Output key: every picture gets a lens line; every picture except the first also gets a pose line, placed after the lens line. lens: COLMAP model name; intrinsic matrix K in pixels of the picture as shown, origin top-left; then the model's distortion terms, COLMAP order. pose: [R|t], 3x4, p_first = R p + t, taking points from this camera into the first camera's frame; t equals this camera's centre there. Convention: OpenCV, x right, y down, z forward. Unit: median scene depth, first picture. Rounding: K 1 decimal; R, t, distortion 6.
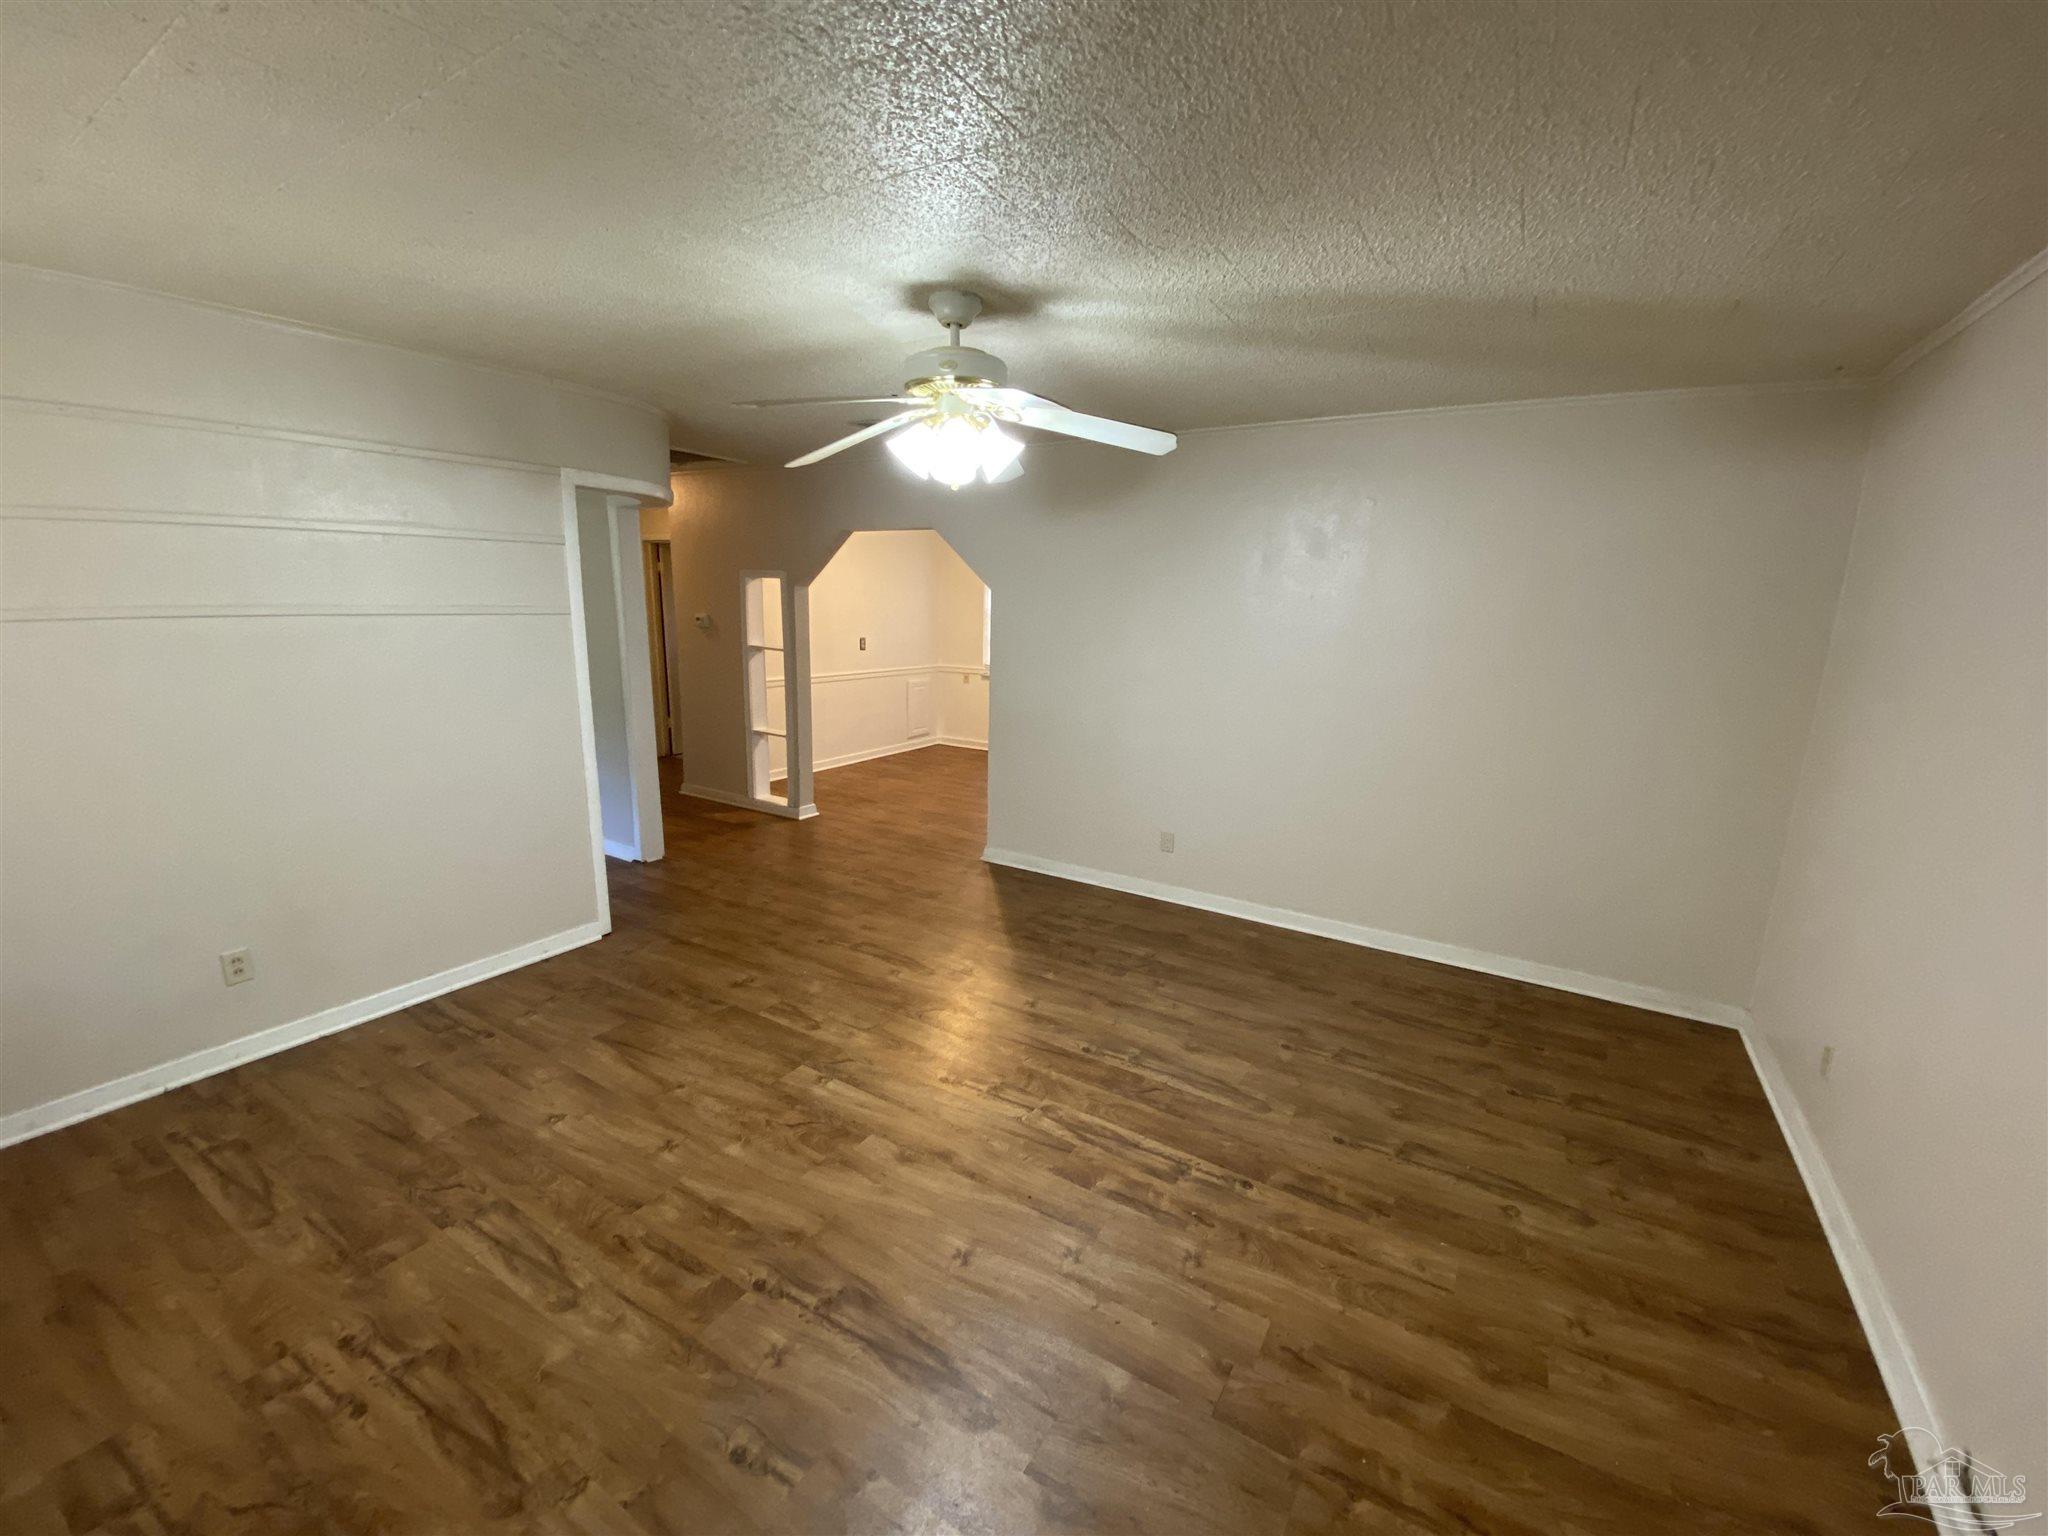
lens RADIAL K [[819.9, 0, 1028.0], [0, 819.9, 777.0], [0, 0, 1]] dist [0.000266, -0.015639]
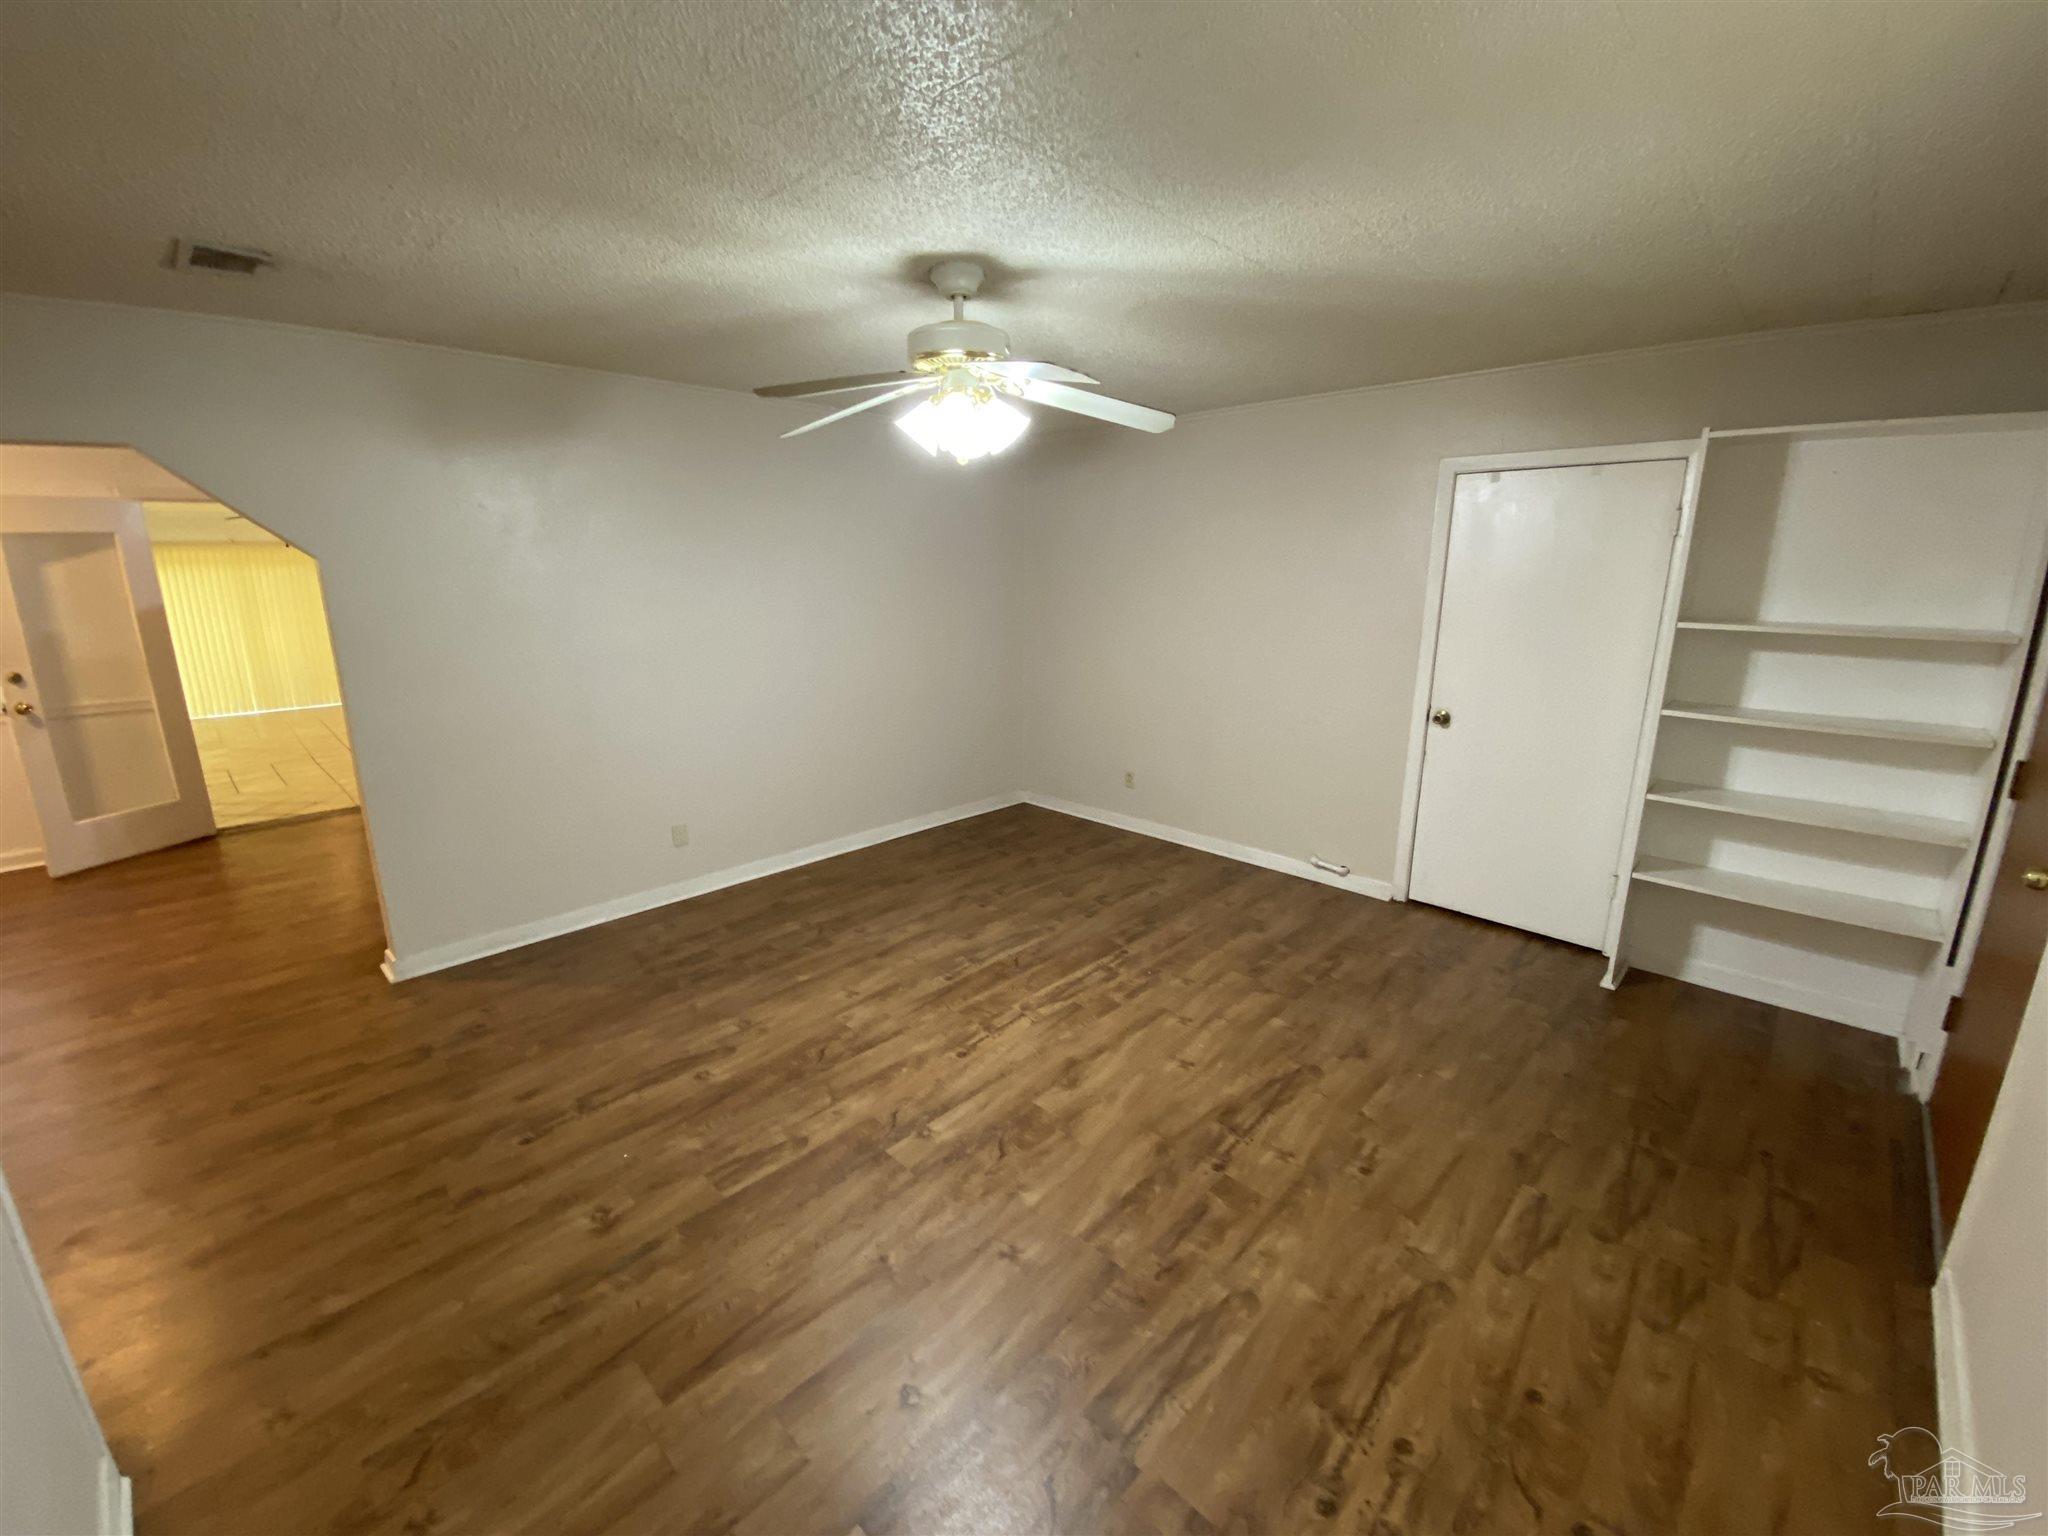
lens RADIAL K [[830.2, 0, 1024.0], [0, 830.2, 768.0], [0, 0, 1]] dist [0.000760, -0.027760]
pose [[0.227145, -0.260914, 0.938258, -1.057859], [0.230745, 0.950427, 0.208437, -0.172806], [-0.946130, 0.169153, 0.276090, 0.664411]]
